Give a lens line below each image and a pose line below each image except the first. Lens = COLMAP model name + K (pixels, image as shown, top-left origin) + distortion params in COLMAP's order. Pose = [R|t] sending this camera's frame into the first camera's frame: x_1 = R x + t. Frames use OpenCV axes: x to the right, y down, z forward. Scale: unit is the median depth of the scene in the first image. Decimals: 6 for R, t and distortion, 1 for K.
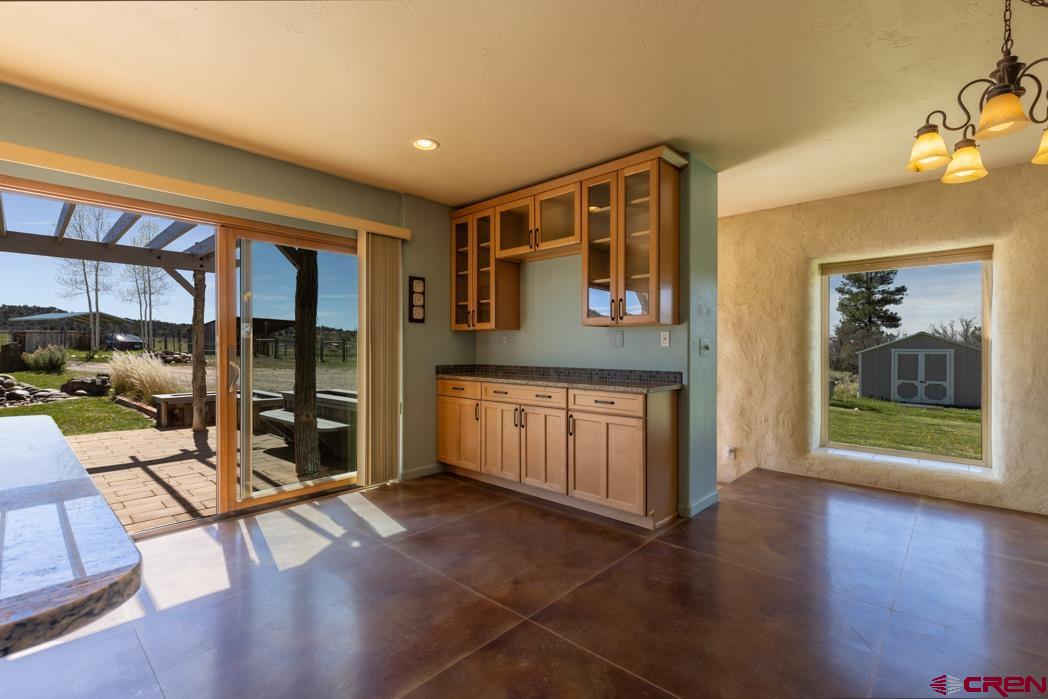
lens RADIAL K [[470.3, 0, 524.0], [0, 470.3, 349.5], [0, 0, 1]] dist [0.002023, 0.000706]
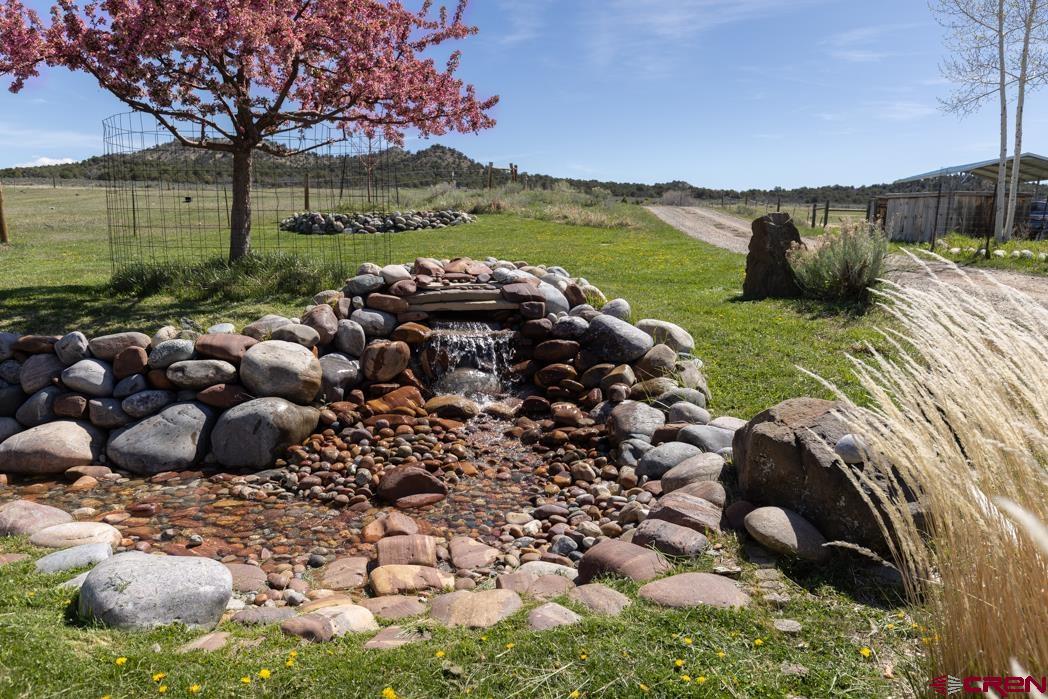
lens RADIAL K [[794.7, 0, 524.0], [0, 794.7, 349.5], [0, 0, 1]] dist [-0.001779, 0.000160]
pose [[0.272768, 0.147047, -0.950776, -0.365629], [-0.012070, 0.988696, 0.149449, 0.000911], [0.962004, -0.029288, 0.271459, 0.422676]]
